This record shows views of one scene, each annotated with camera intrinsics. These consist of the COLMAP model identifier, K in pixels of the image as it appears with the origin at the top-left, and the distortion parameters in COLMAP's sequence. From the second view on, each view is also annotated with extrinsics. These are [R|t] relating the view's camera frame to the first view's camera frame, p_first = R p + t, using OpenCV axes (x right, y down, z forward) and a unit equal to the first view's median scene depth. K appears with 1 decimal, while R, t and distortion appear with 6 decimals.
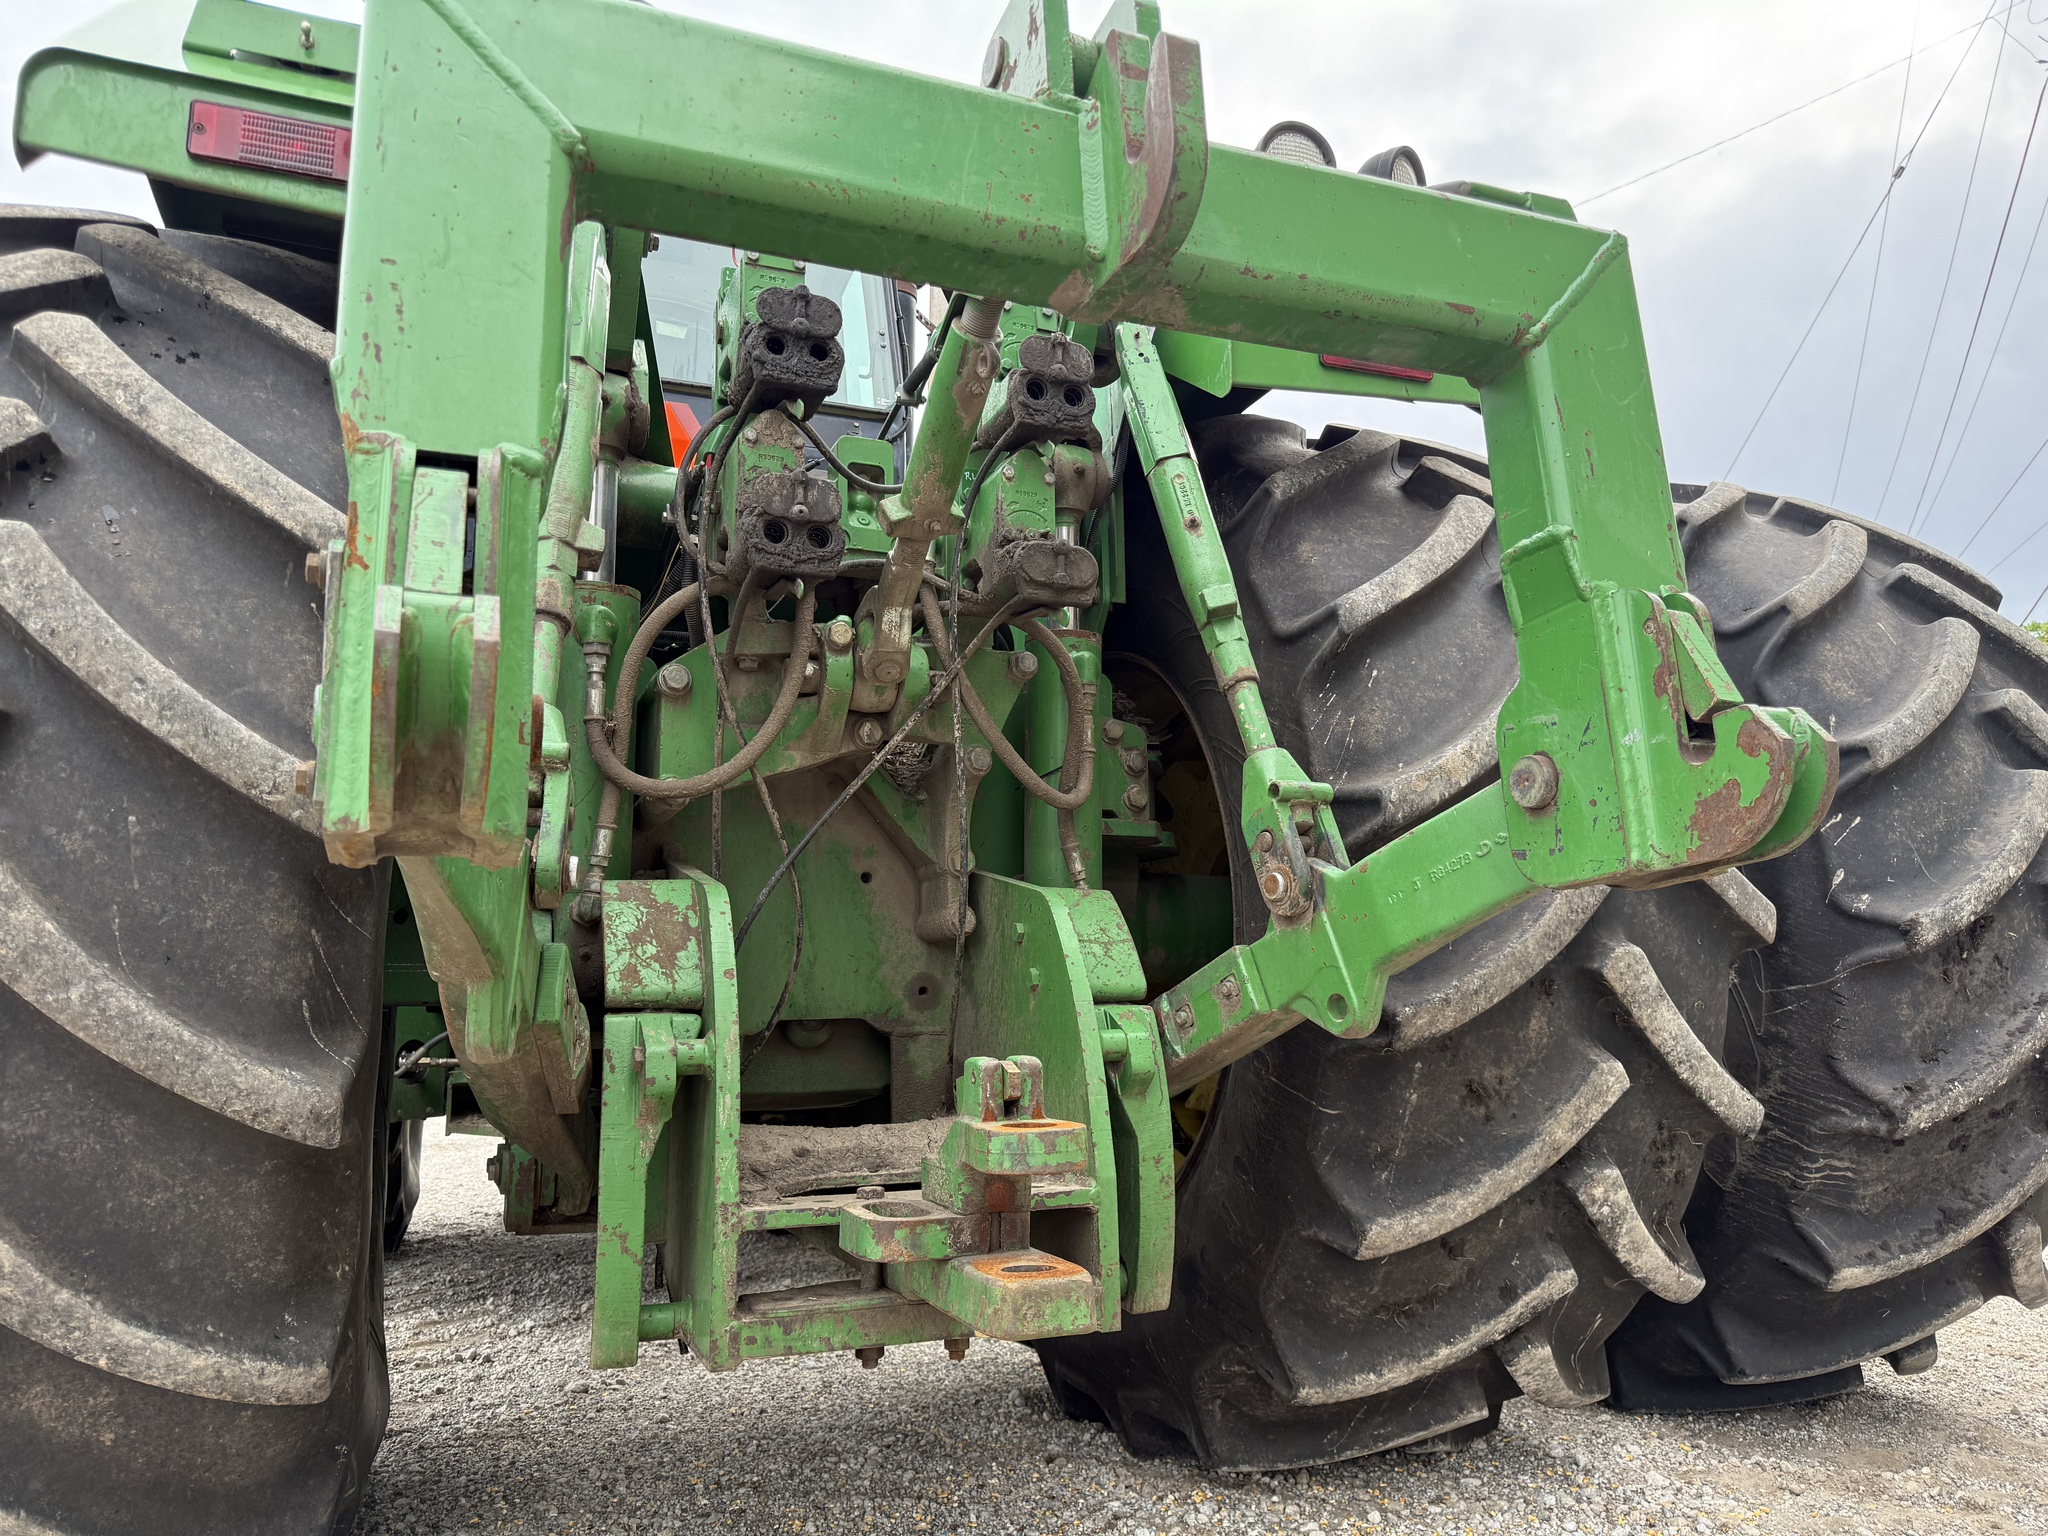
lens RADIAL K [[1451.5, 0, 1032.1], [0, 1451.5, 759.6], [0, 0, 1]] dist [0.052227, -0.058451]
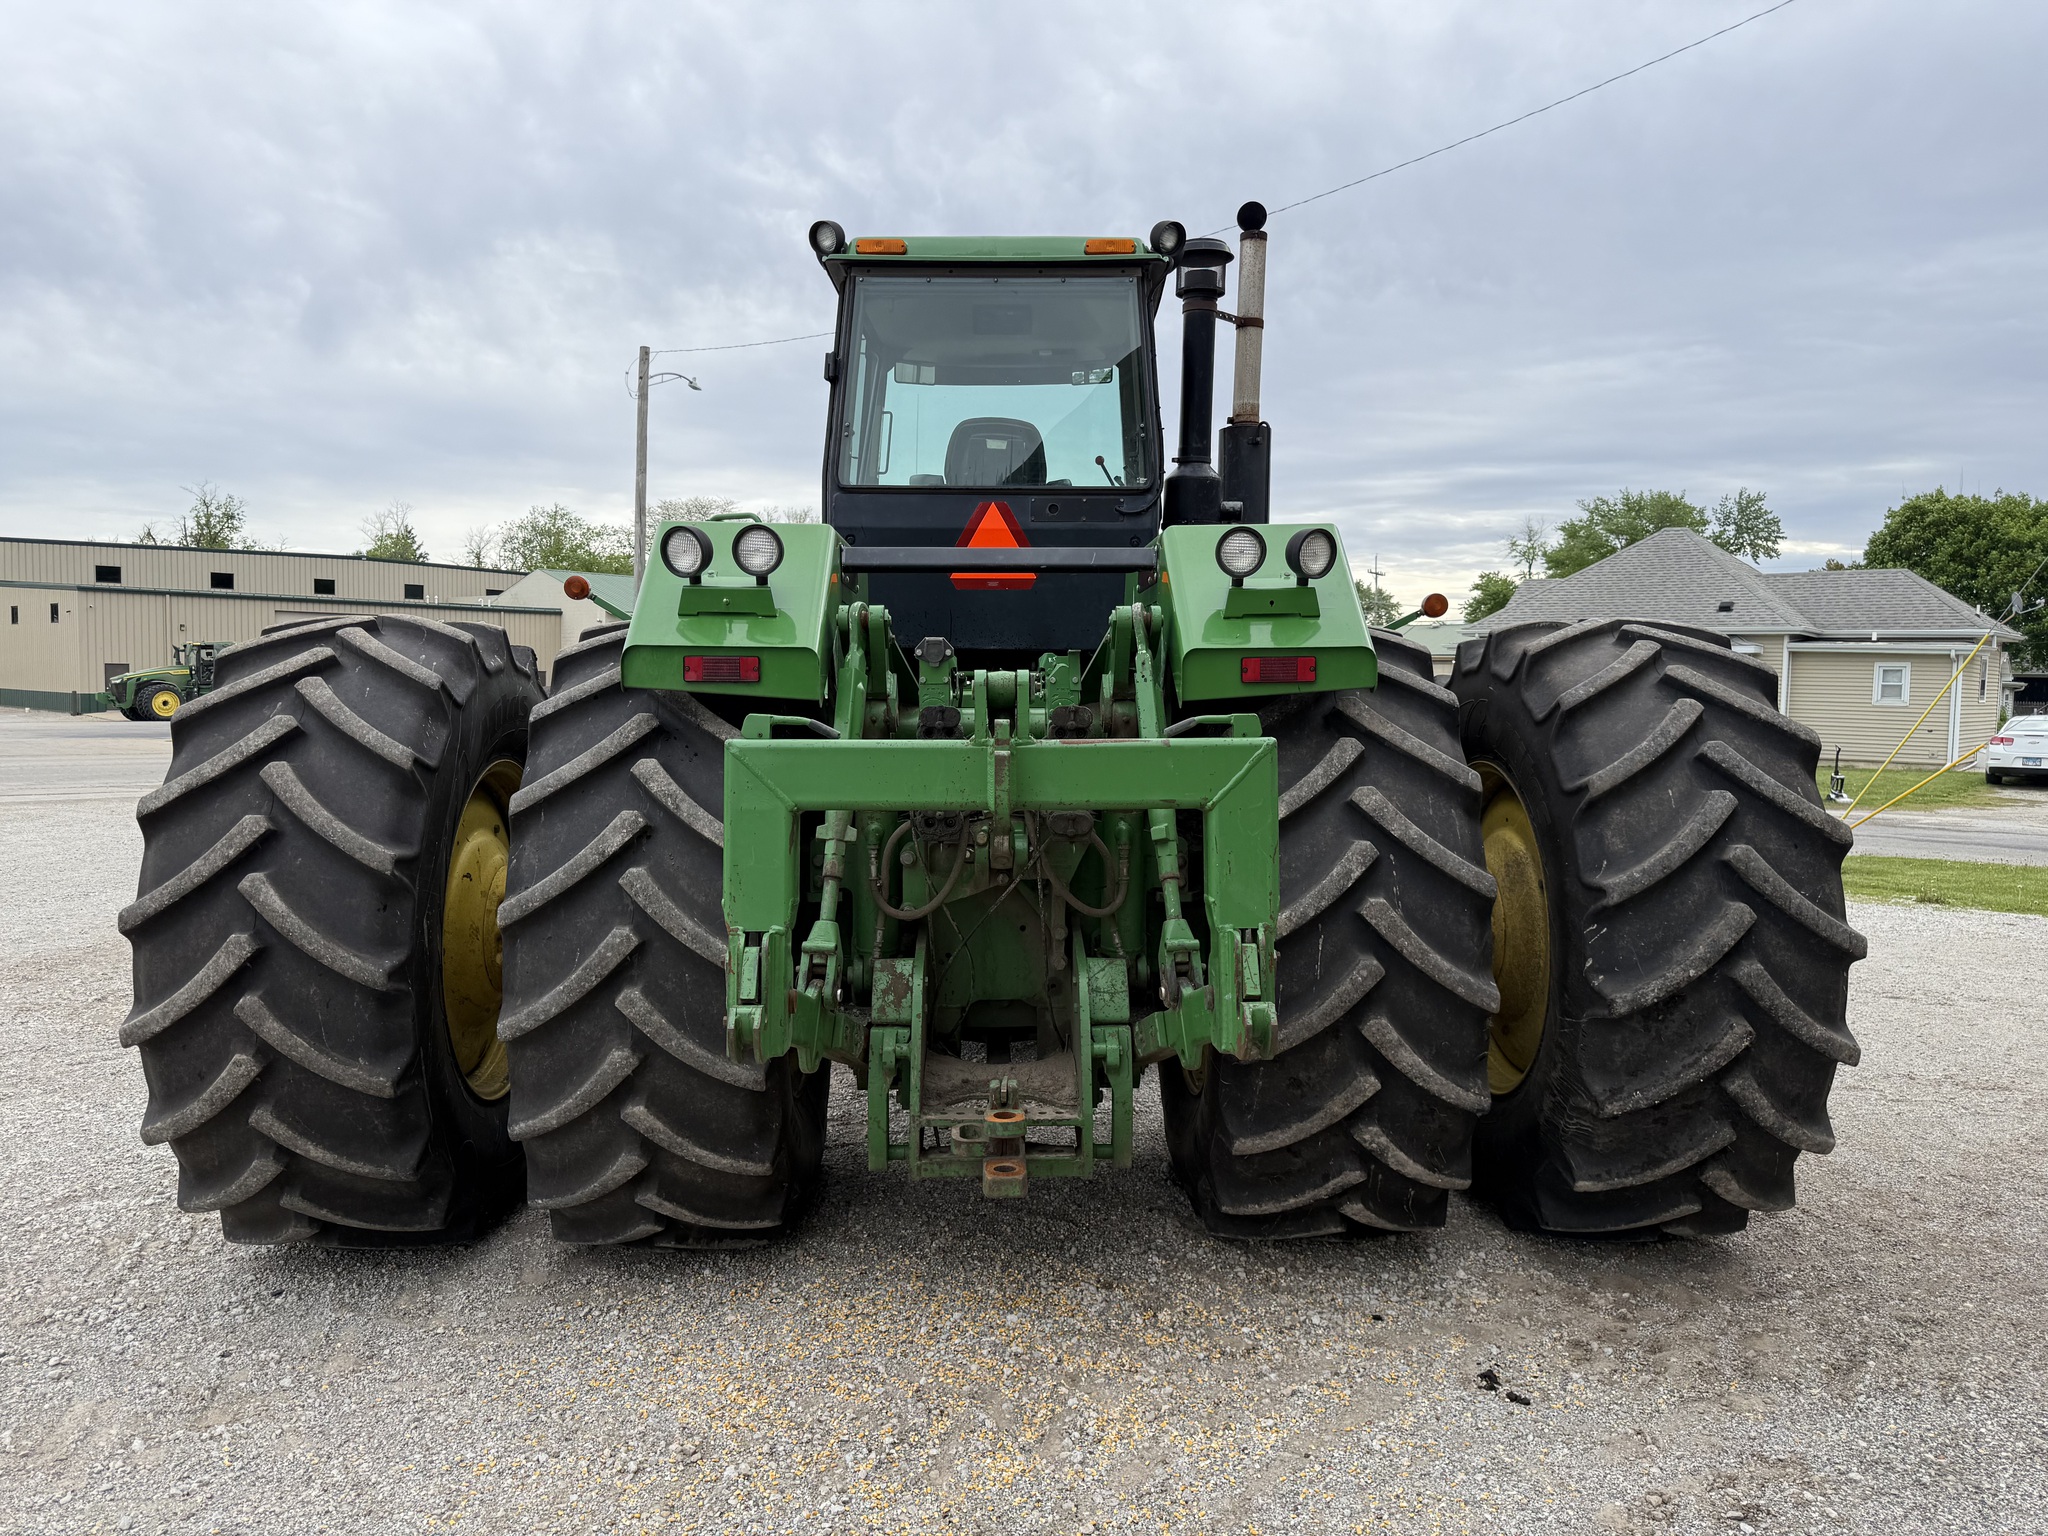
lens RADIAL K [[1451.5, 0, 1017.3], [0, 1451.5, 766.0], [0, 0, 1]] dist [0.052227, -0.058451]
pose [[0.933060, 0.037445, -0.357767, 0.632125], [0.045093, 0.974547, 0.219602, -0.624422], [0.356884, -0.221034, 0.907622, -0.797664]]
